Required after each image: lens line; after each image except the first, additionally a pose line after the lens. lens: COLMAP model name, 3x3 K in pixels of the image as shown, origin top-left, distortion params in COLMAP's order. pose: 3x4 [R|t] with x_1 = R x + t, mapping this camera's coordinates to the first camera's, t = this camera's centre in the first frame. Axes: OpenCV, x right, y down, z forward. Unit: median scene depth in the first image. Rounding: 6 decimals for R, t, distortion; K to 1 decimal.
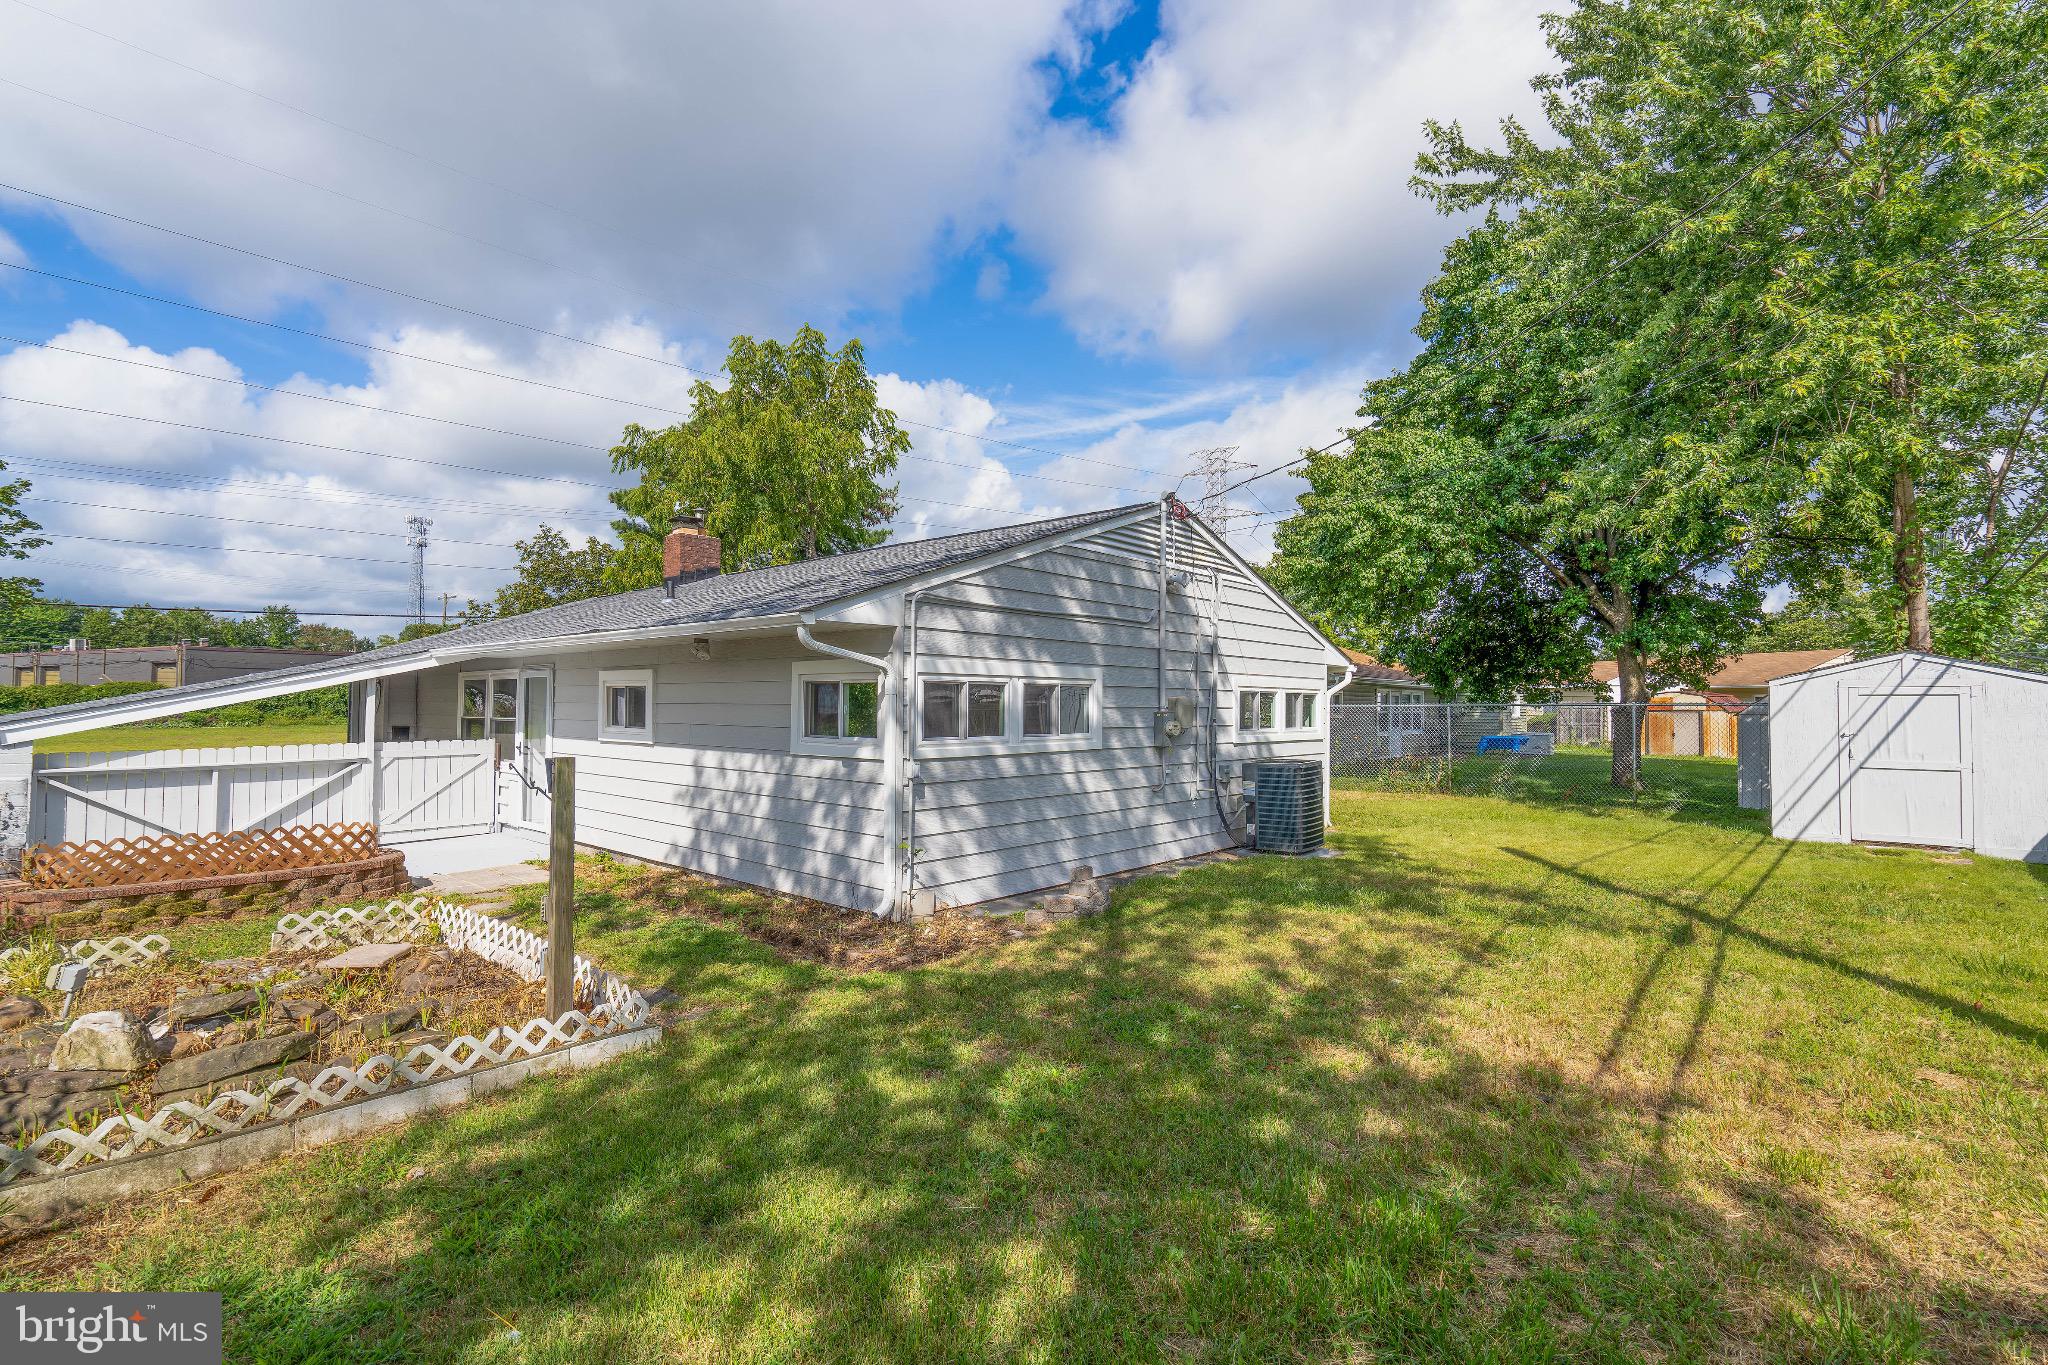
lens RADIAL K [[930.1, 0, 1018.9], [0, 930.1, 682.5], [0, 0, 1]] dist [-0.004420, 0.001313]
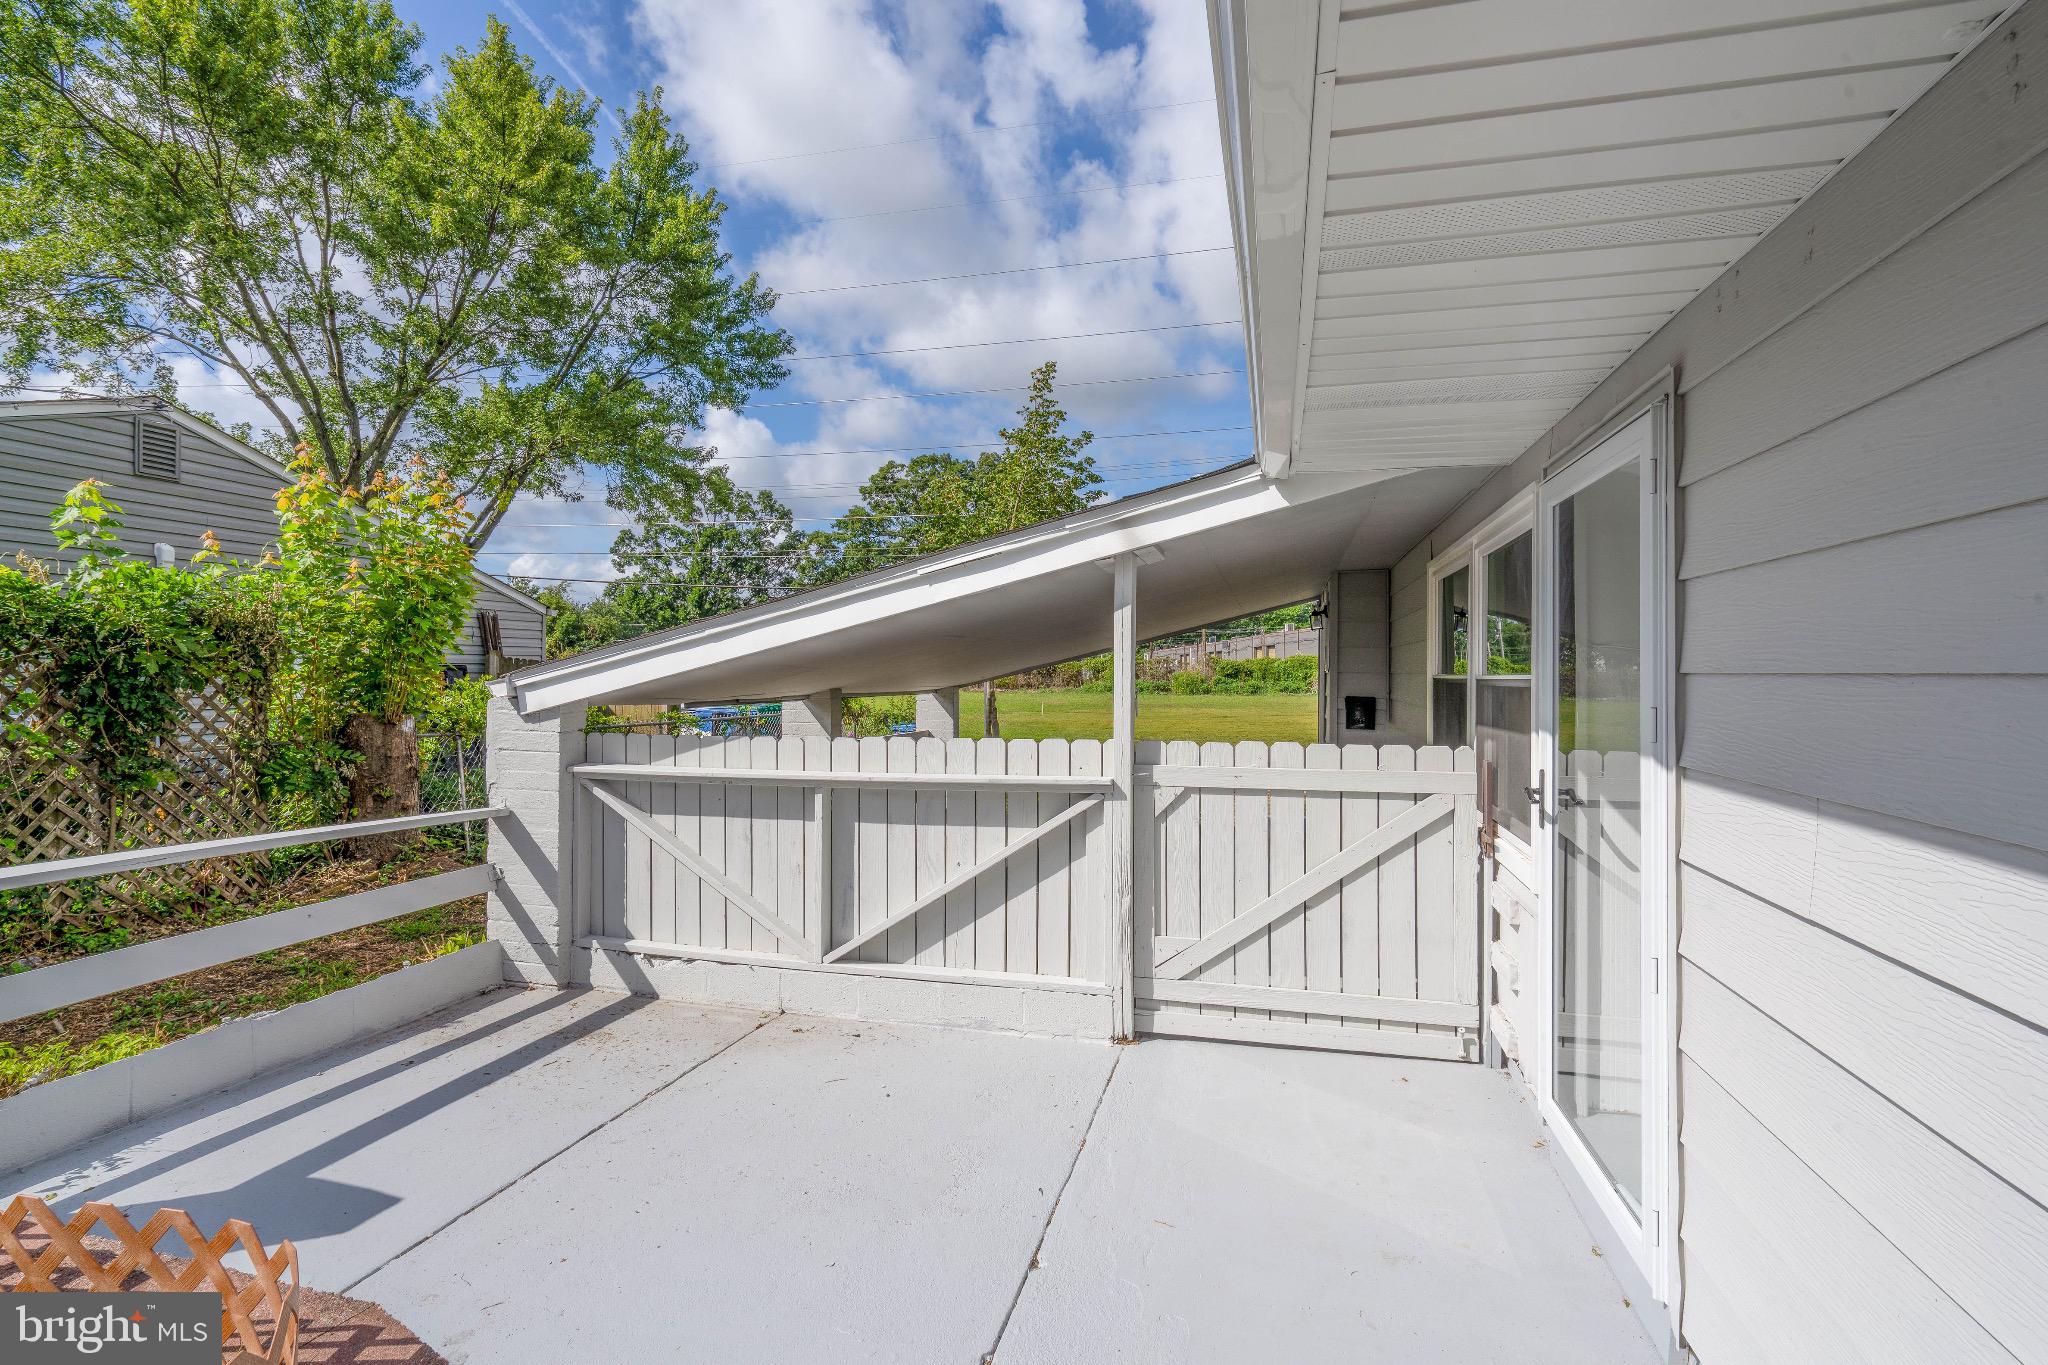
lens RADIAL K [[930.1, 0, 1027.6], [0, 930.1, 670.1], [0, 0, 1]] dist [-0.004420, 0.001313]
pose [[0.459034, -0.004019, -0.888410, -0.403672], [0.018096, 0.999825, 0.004826, 0.035824], [0.888235, -0.018292, 0.459026, 0.808631]]
